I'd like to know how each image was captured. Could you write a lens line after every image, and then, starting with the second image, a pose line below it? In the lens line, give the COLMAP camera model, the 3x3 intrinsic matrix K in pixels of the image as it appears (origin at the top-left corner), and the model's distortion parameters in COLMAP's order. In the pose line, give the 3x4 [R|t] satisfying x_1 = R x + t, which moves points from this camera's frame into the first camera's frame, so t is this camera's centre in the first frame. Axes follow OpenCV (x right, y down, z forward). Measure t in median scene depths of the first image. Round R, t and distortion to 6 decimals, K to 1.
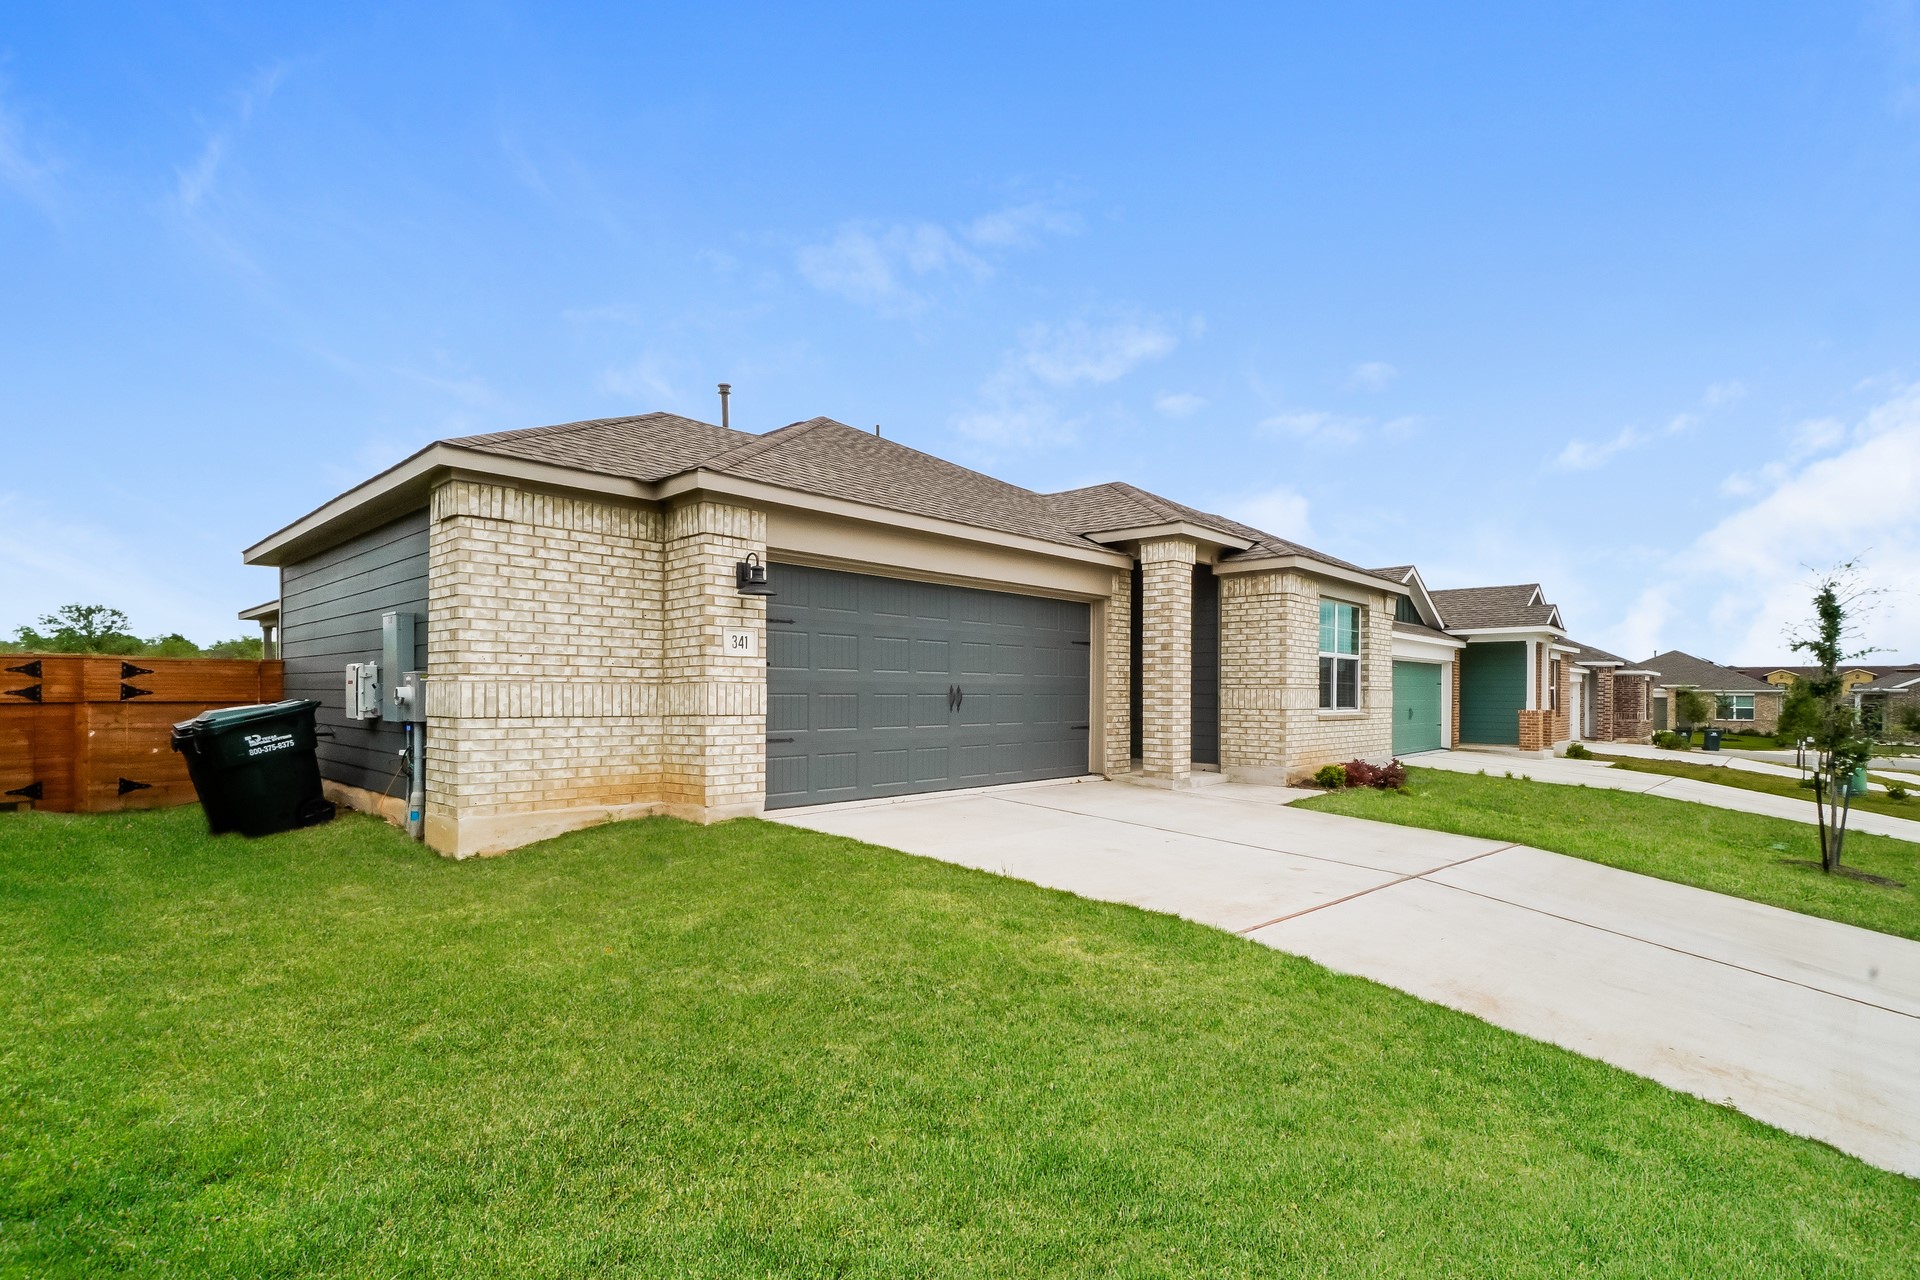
lens RADIAL K [[882.6, 0, 965.2], [0, 882.6, 692.7], [0, 0, 1]] dist [-0.001523, 0.000221]
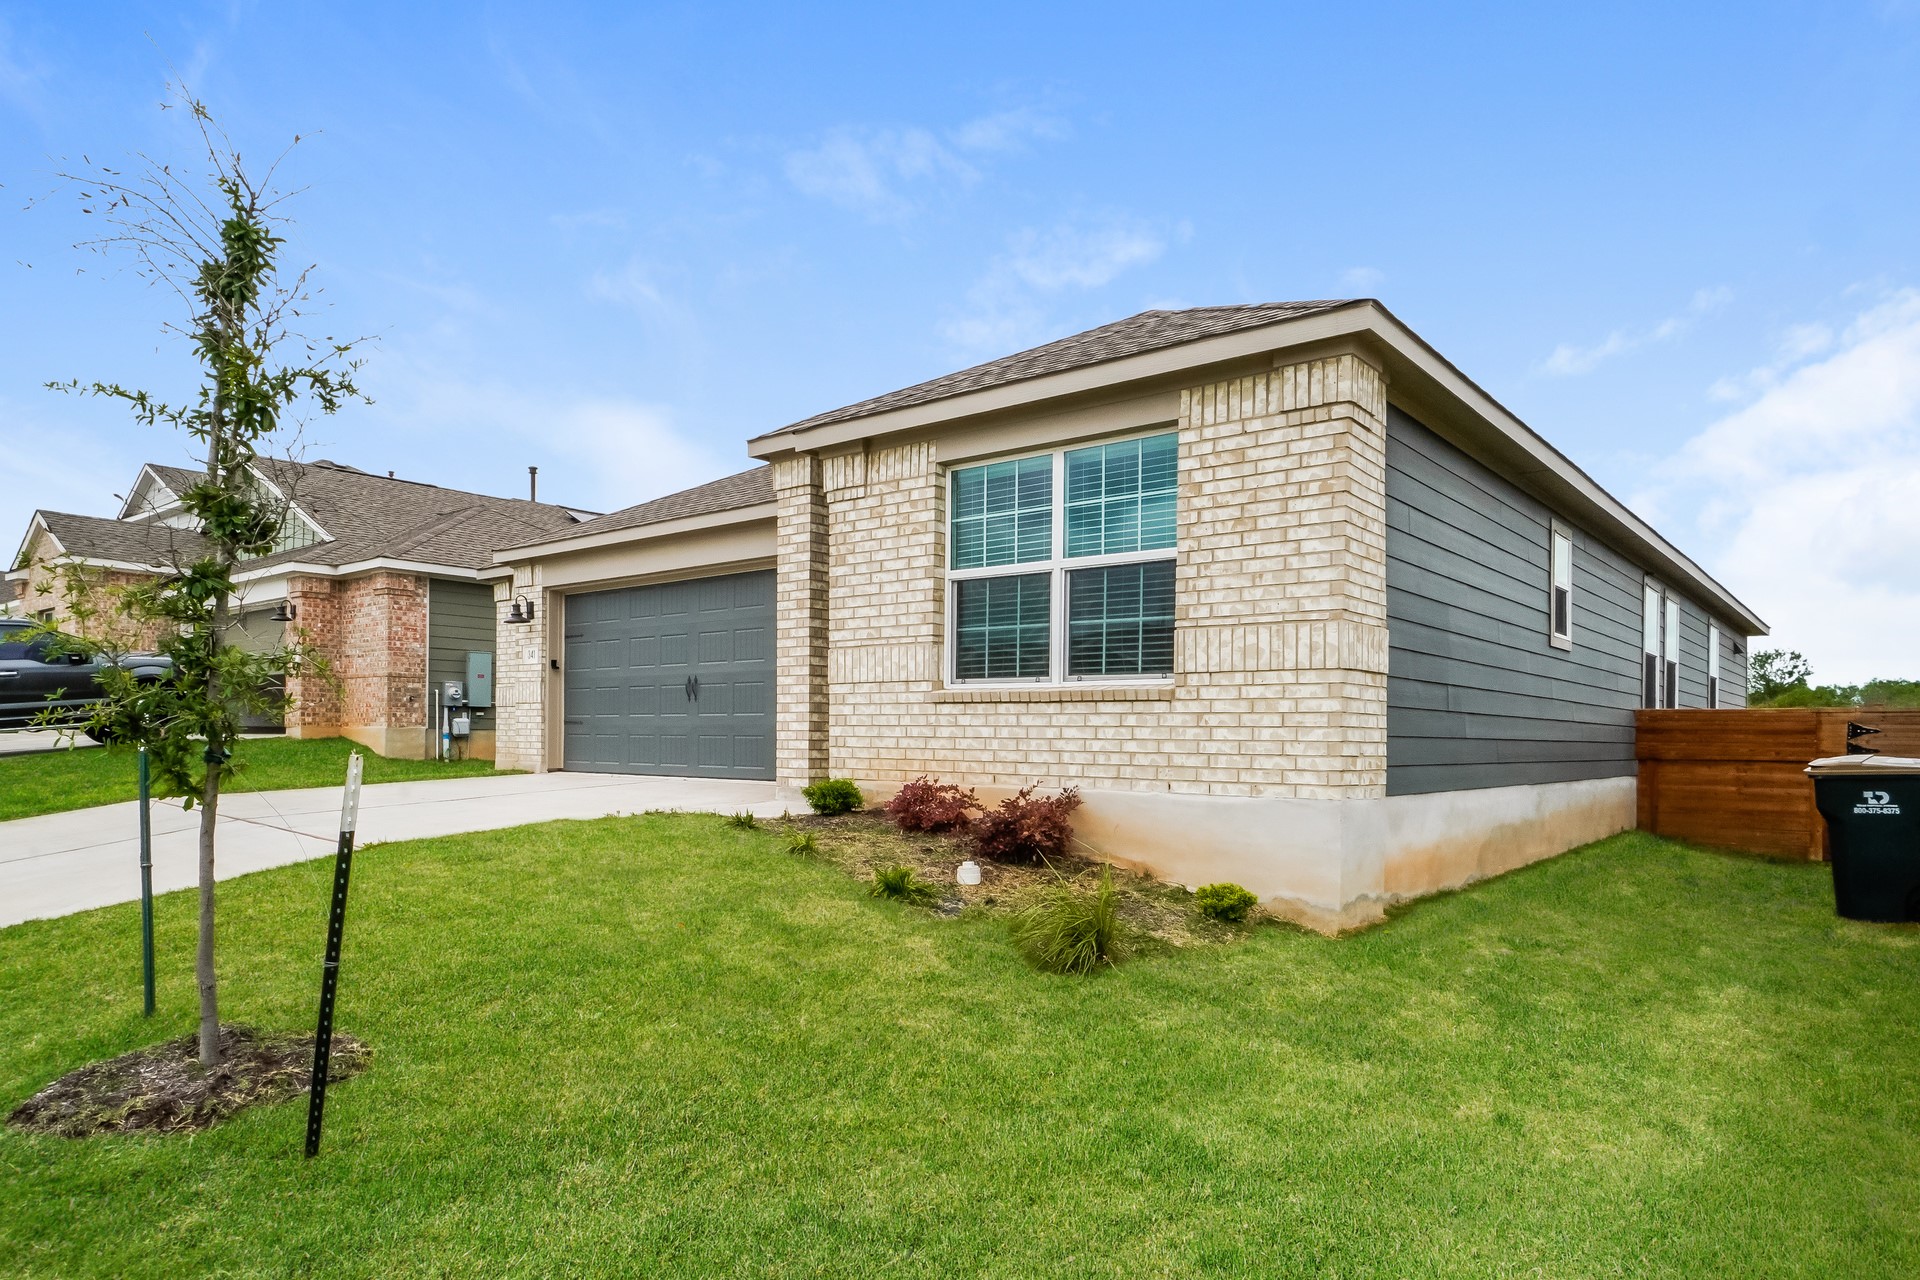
lens RADIAL K [[1179.6, 0, 1025.6], [0, 1179.6, 747.1], [0, 0, 1]] dist [0.002752, 0.000523]
pose [[0.103323, -0.000108, -0.994648, 1.839938], [-0.007428, 0.999972, -0.000880, 0.096787], [0.994620, 0.007479, 0.103319, 1.633755]]
